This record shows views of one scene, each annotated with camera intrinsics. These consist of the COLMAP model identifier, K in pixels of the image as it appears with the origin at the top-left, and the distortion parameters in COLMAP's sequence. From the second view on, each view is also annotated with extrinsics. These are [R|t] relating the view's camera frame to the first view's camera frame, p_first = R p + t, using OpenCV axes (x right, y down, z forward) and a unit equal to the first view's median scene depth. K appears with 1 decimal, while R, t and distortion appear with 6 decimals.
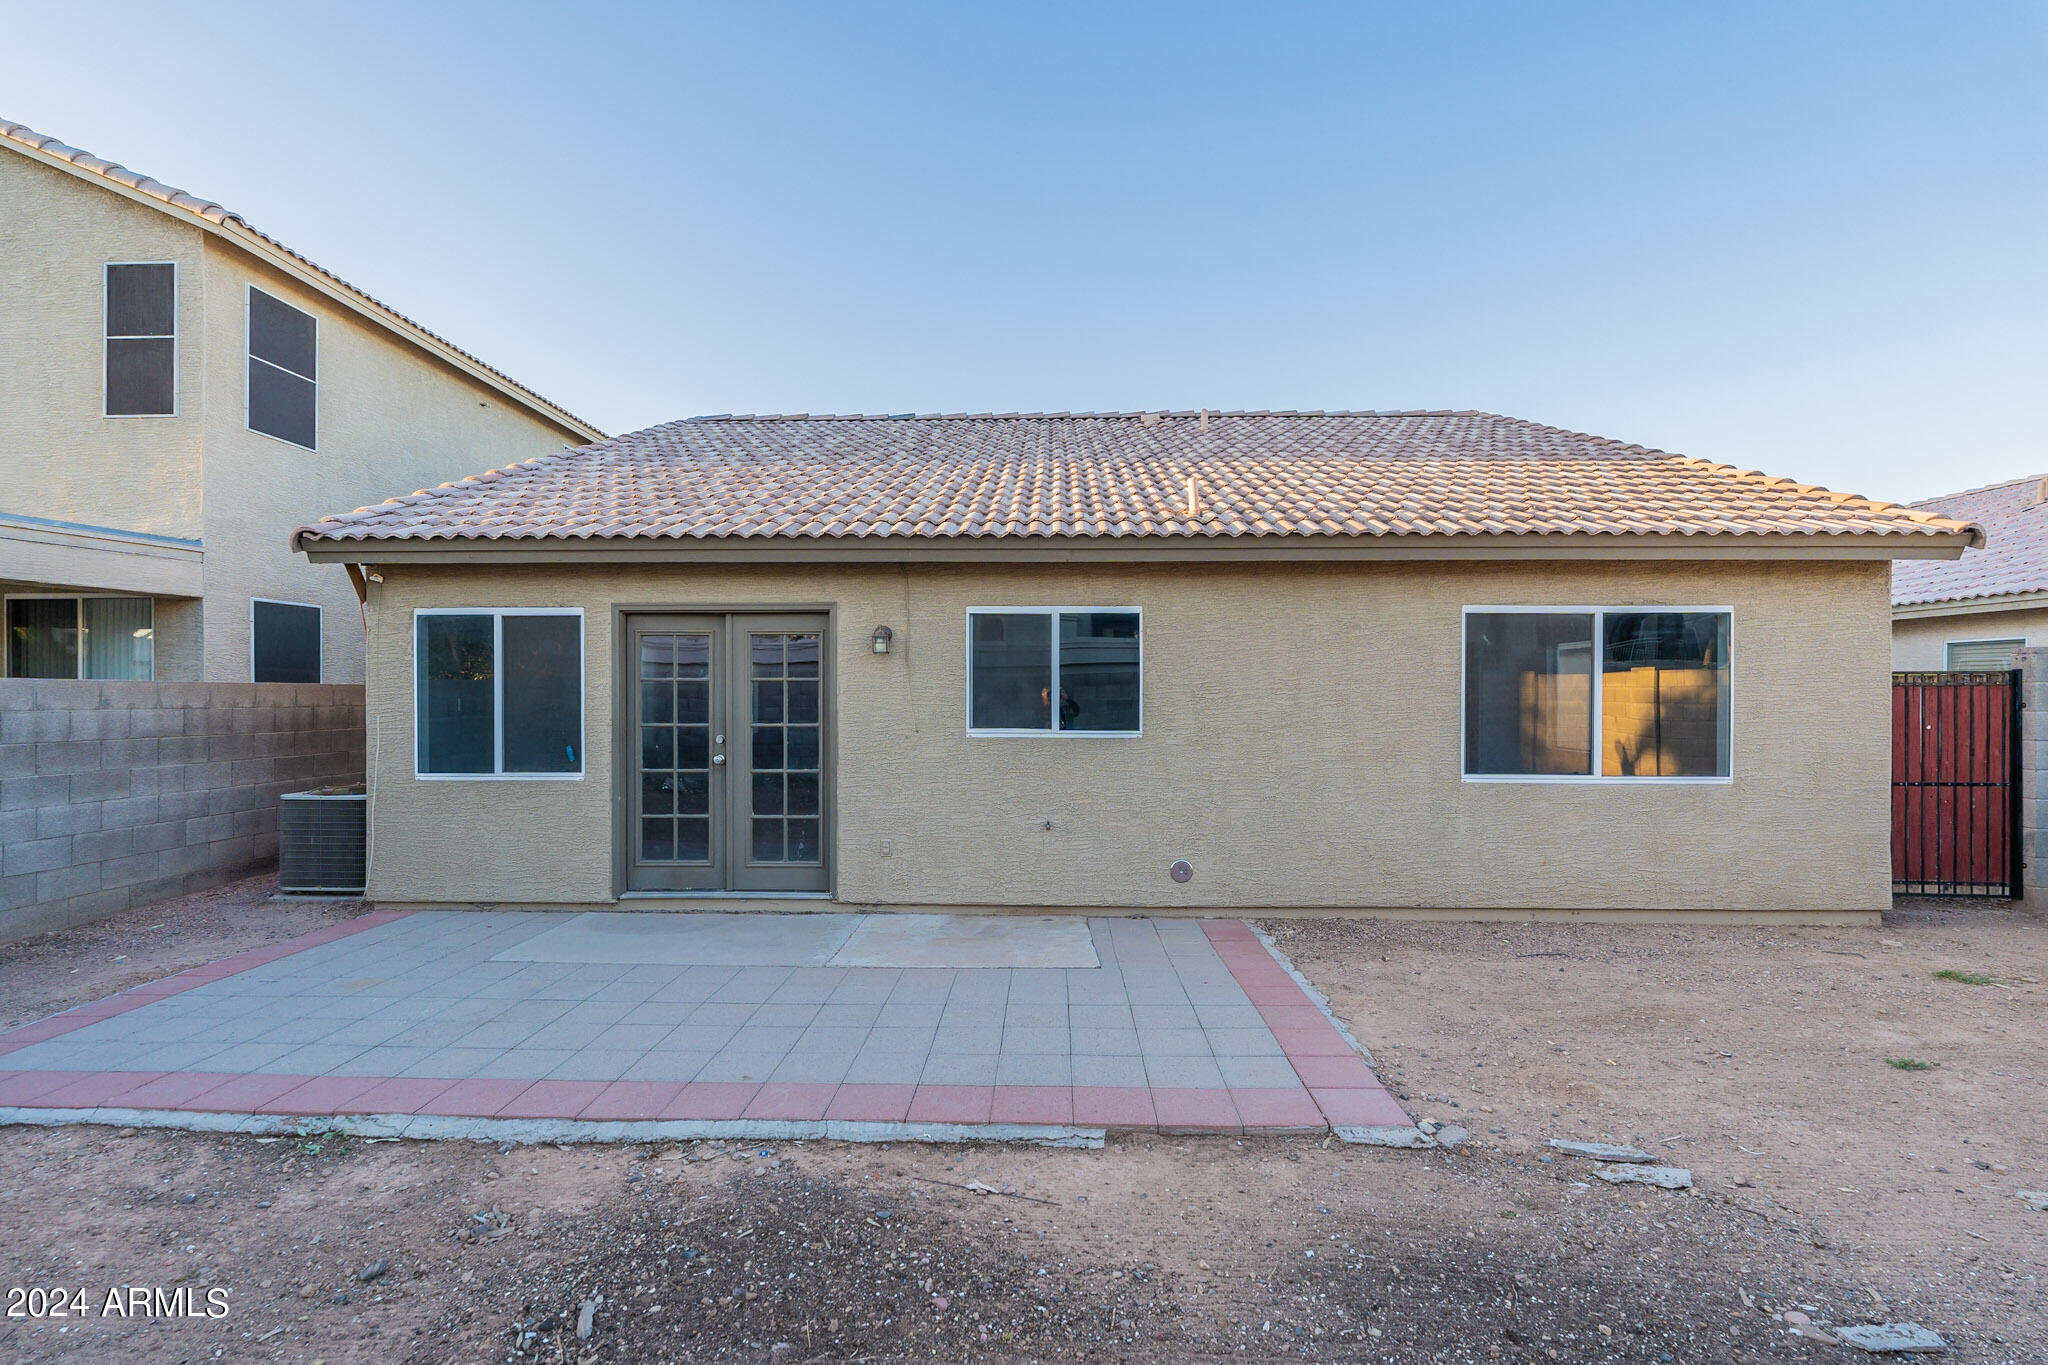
lens RADIAL K [[901.6, 0, 1050.2], [0, 901.6, 694.8], [0, 0, 1]] dist [-0.002367, 0.000224]
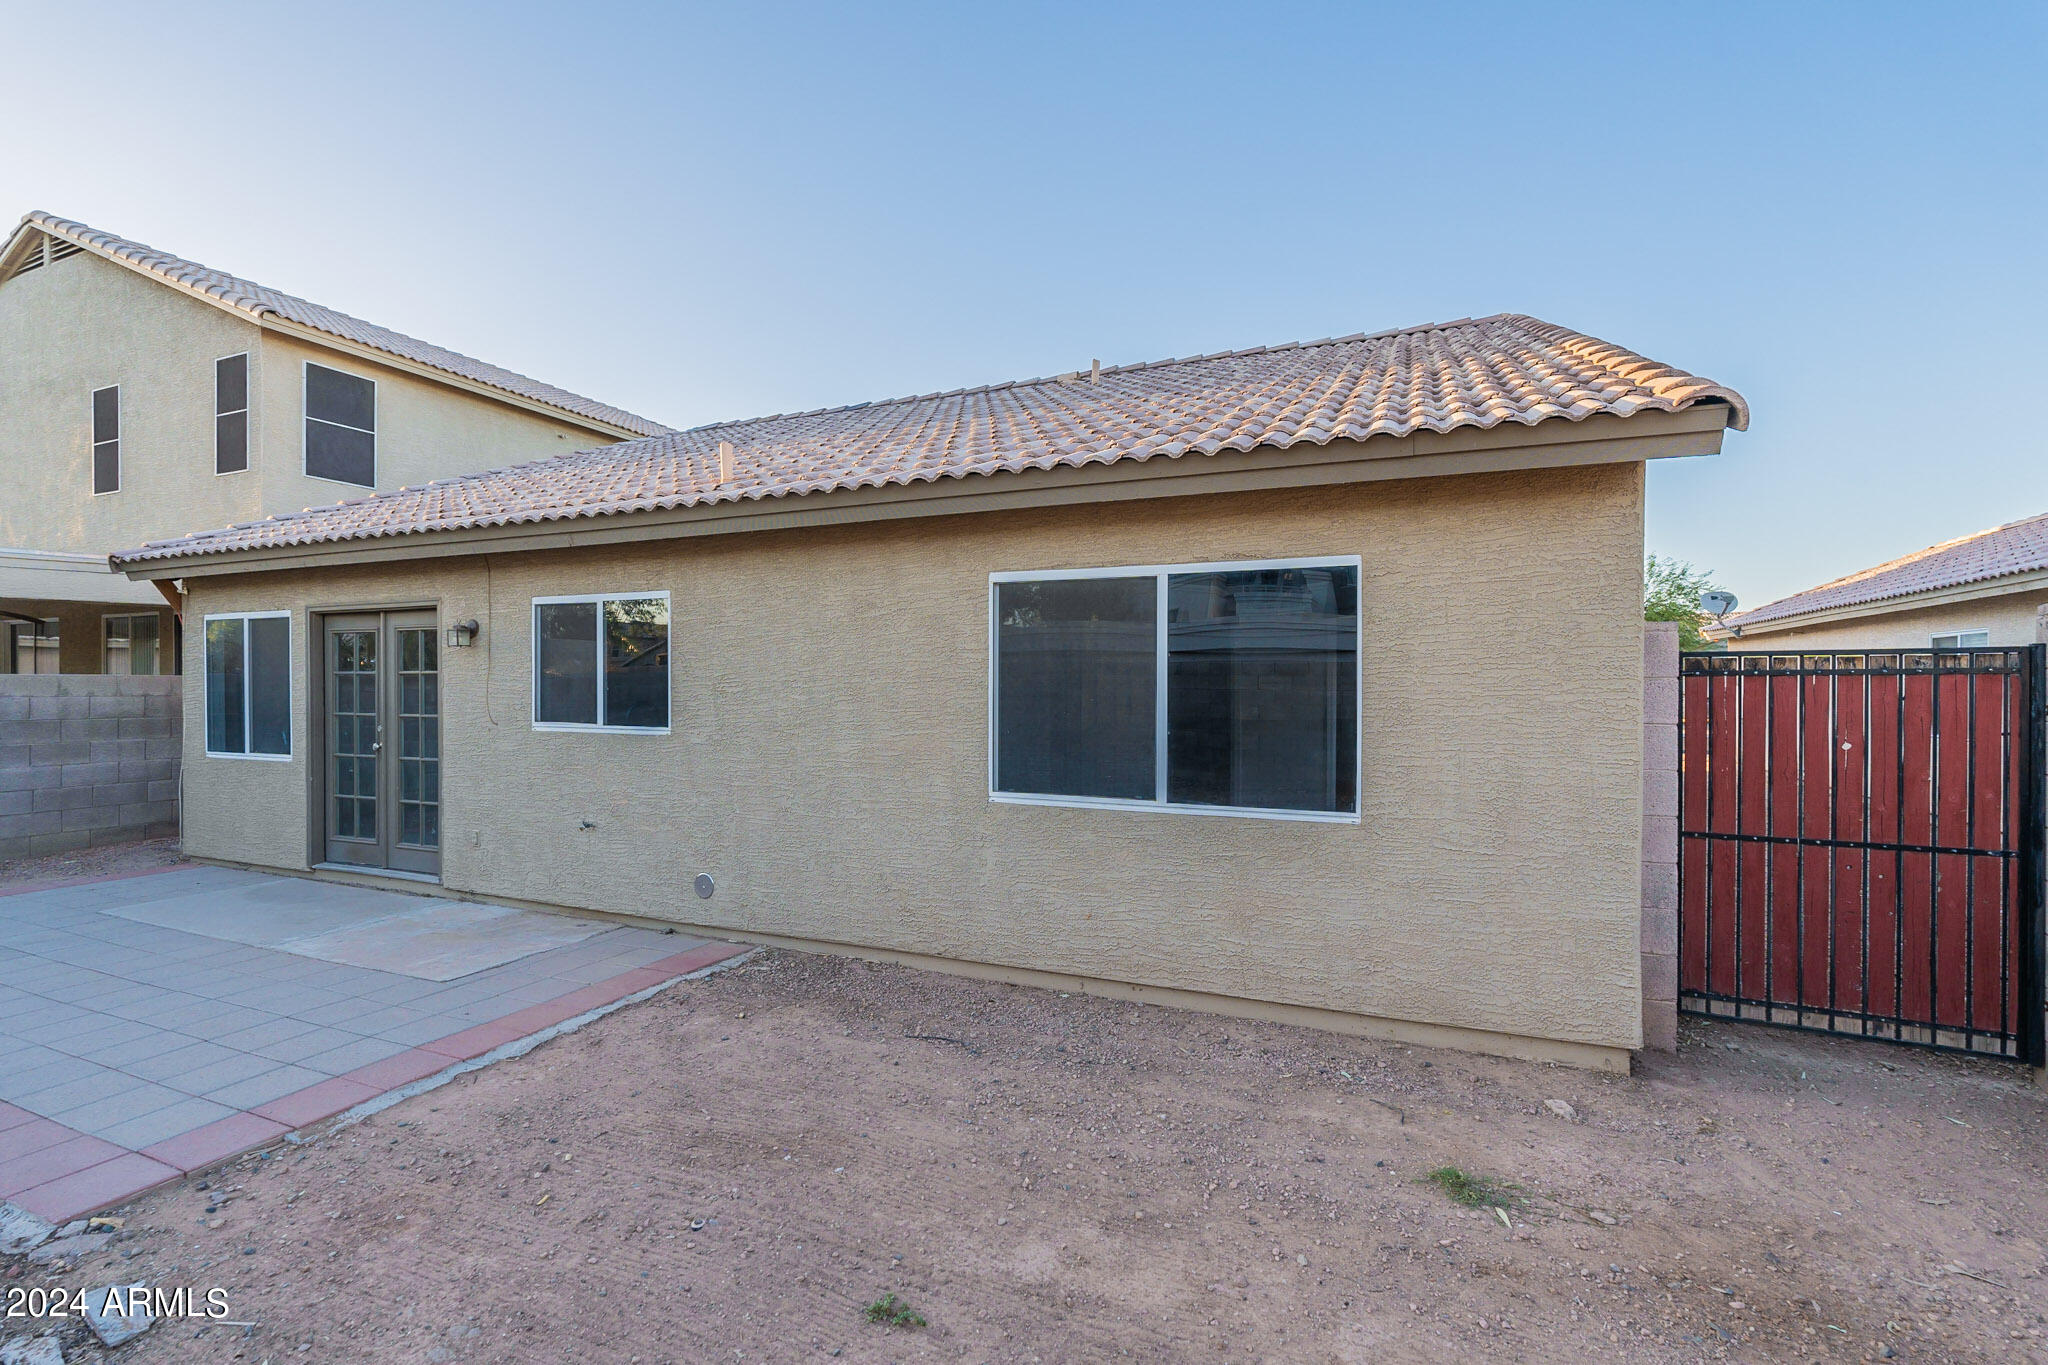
lens RADIAL K [[901.6, 0, 1025.7], [0, 901.6, 689.5], [0, 0, 1]] dist [-0.002367, 0.000224]
pose [[0.927753, 0.002775, -0.373184, 0.770410], [0.000336, 0.999966, 0.008272, -0.005661], [0.373194, -0.007800, 0.927720, 0.291846]]
